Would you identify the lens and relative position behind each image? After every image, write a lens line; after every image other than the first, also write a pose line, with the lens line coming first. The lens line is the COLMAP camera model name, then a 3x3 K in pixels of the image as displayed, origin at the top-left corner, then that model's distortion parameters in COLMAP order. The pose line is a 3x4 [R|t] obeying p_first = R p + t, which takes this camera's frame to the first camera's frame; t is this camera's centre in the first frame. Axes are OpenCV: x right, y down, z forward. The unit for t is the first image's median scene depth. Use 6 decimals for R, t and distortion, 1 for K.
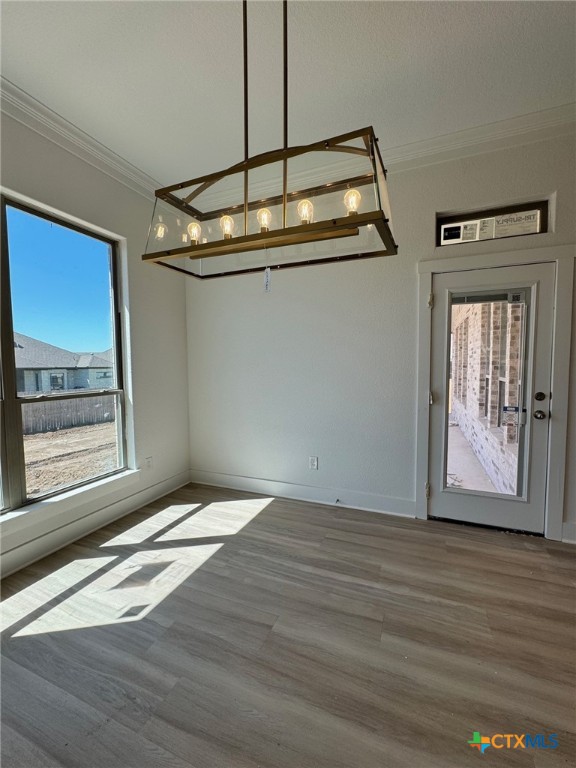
lens RADIAL K [[320.7, 0, 287.4], [0, 320.7, 380.5], [0, 0, 1]] dist [-0.002545, -0.000239]
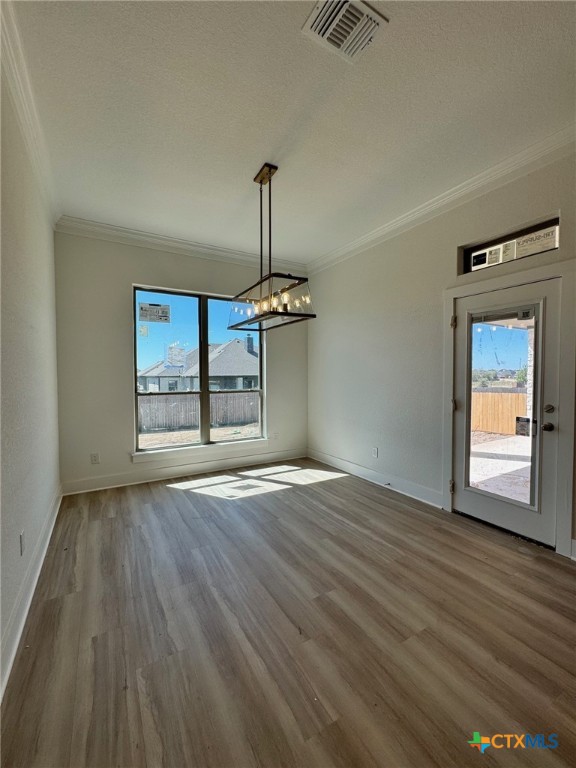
lens RADIAL K [[320.7, 0, 288.7], [0, 320.7, 378.6], [0, 0, 1]] dist [-0.002545, -0.000239]
pose [[0.799522, 0.012840, -0.600499, 0.720393], [-0.032328, 0.999242, -0.021677, 0.002332], [0.599766, 0.036744, 0.799331, -0.307122]]
